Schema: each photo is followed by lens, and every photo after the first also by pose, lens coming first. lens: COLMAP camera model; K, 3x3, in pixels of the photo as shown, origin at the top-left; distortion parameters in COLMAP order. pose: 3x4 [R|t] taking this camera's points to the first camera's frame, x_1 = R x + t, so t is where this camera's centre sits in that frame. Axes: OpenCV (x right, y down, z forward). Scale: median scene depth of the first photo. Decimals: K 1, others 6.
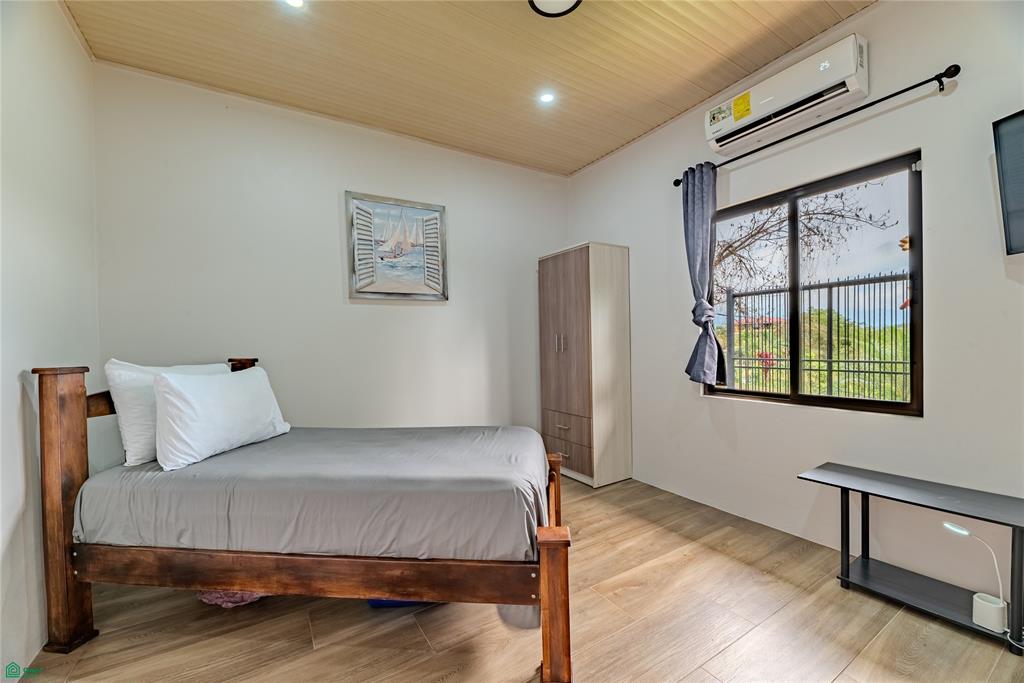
lens RADIAL K [[409.9, 0, 502.8], [0, 409.9, 344.3], [0, 0, 1]] dist [-0.003131, -0.002454]
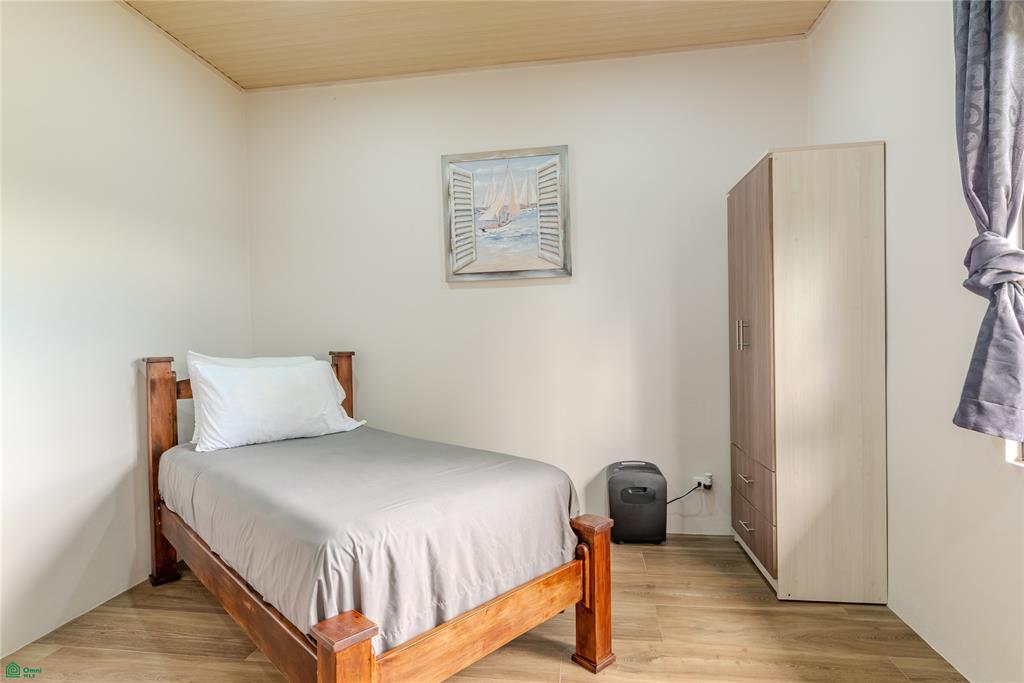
lens RADIAL K [[522.9, 0, 506.8], [0, 522.9, 343.3], [0, 0, 1]] dist [0.003665, -0.000651]
pose [[0.767359, 0.010271, -0.641136, 0.413011], [0.003123, 0.999800, 0.019755, -0.007752], [0.641211, -0.017161, 0.767173, 0.245964]]
